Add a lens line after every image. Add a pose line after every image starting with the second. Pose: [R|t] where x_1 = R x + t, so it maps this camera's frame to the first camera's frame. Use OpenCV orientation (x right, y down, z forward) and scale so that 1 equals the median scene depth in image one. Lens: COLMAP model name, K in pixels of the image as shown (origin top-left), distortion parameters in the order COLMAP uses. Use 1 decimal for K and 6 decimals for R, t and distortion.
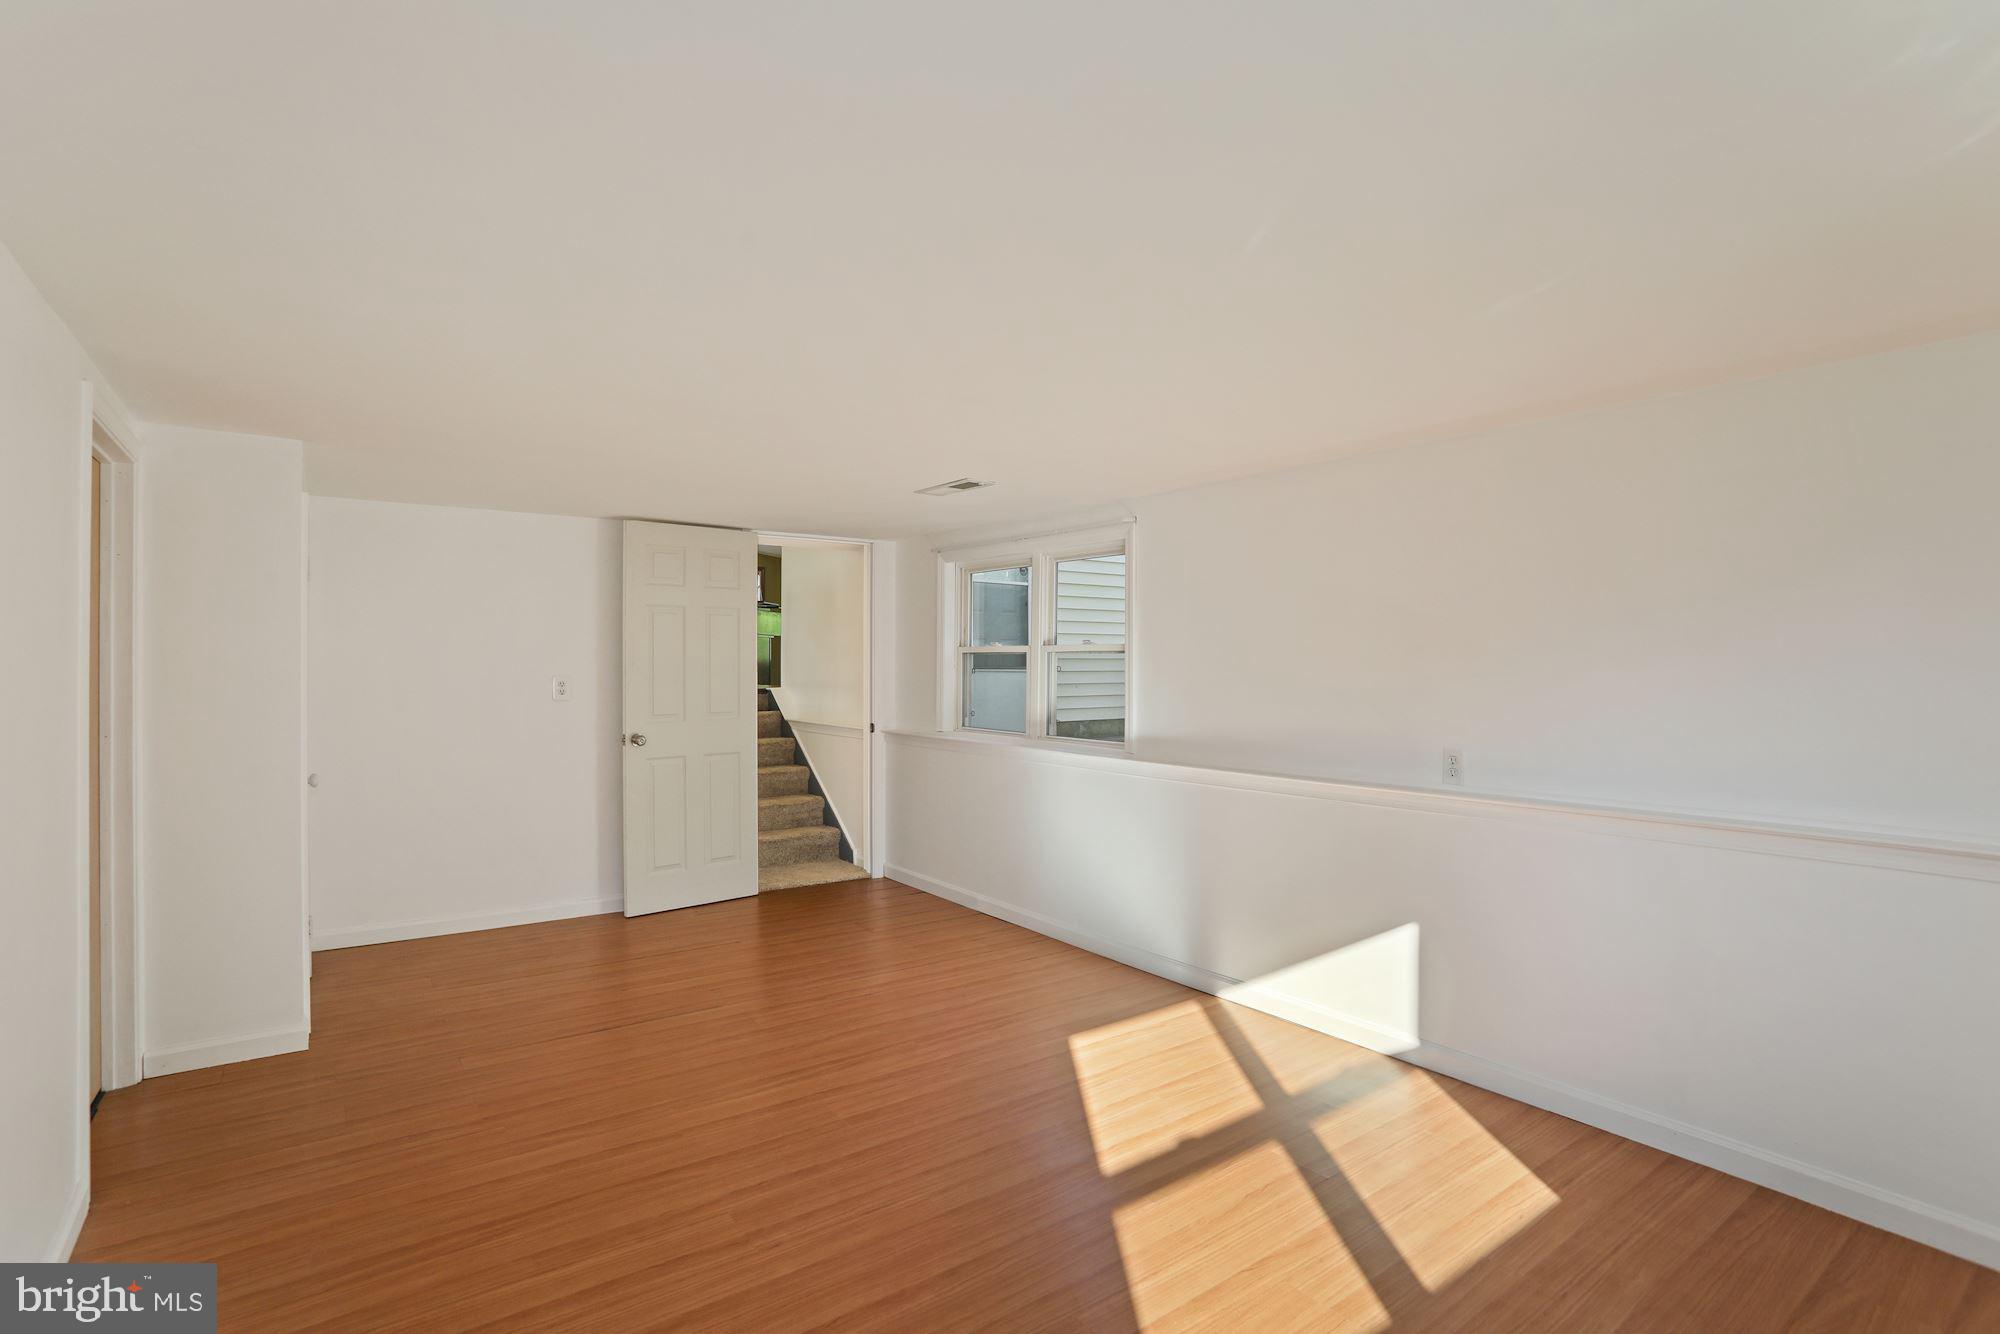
lens RADIAL K [[980.8, 0, 949.8], [0, 980.8, 686.0], [0, 0, 1]] dist [-0.005187, 0.000261]
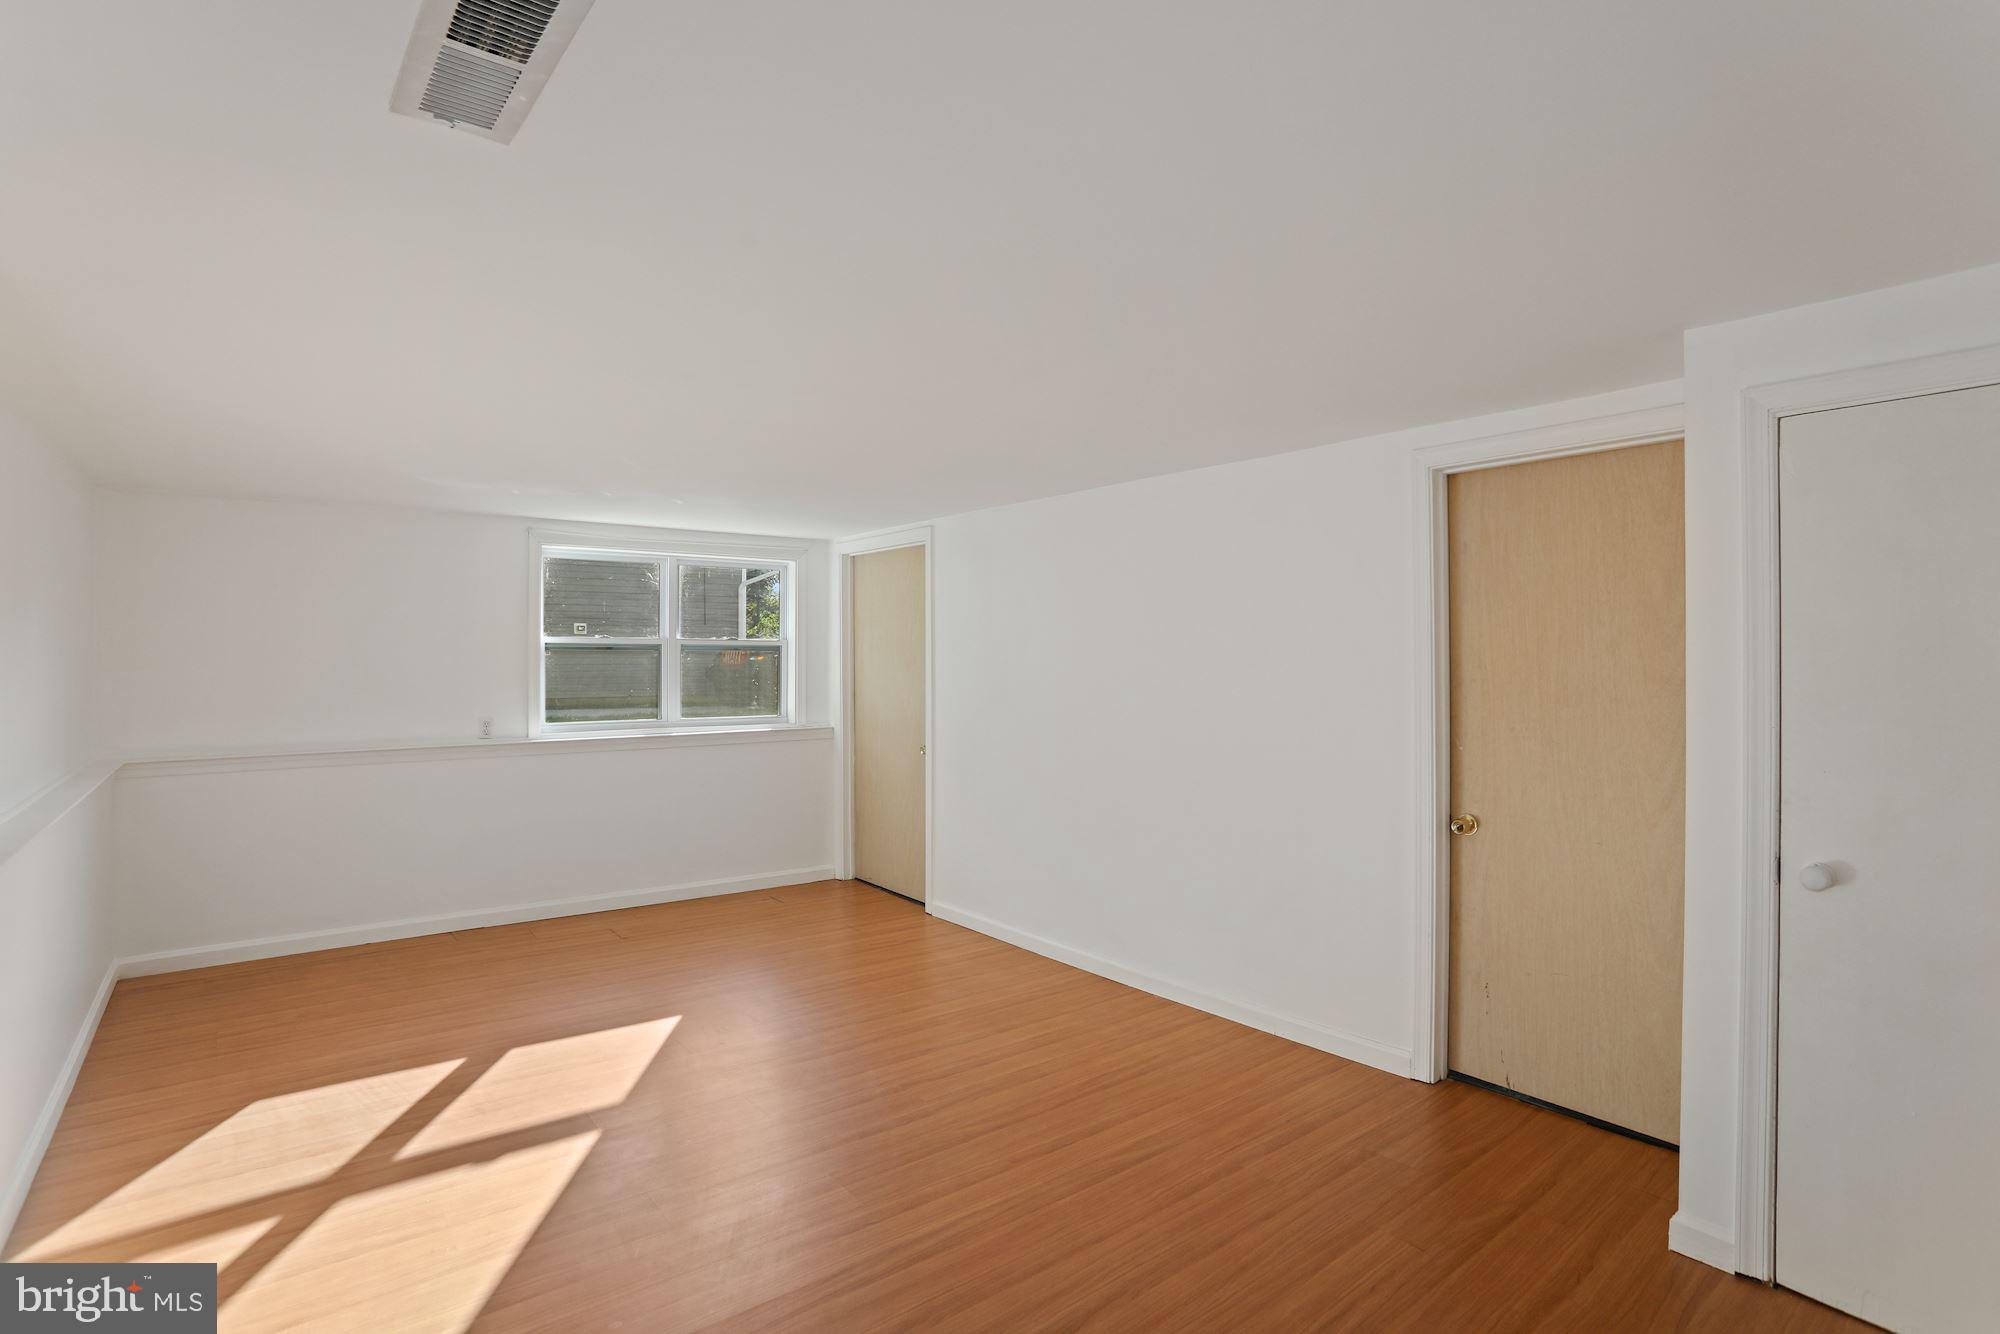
lens RADIAL K [[980.8, 0, 949.8], [0, 980.8, 686.0], [0, 0, 1]] dist [-0.005187, 0.000261]
pose [[-0.998746, 0.011164, -0.048812, -0.184548], [0.008740, 0.998731, 0.049601, -0.054240], [0.049304, 0.049112, -0.997576, 2.044134]]
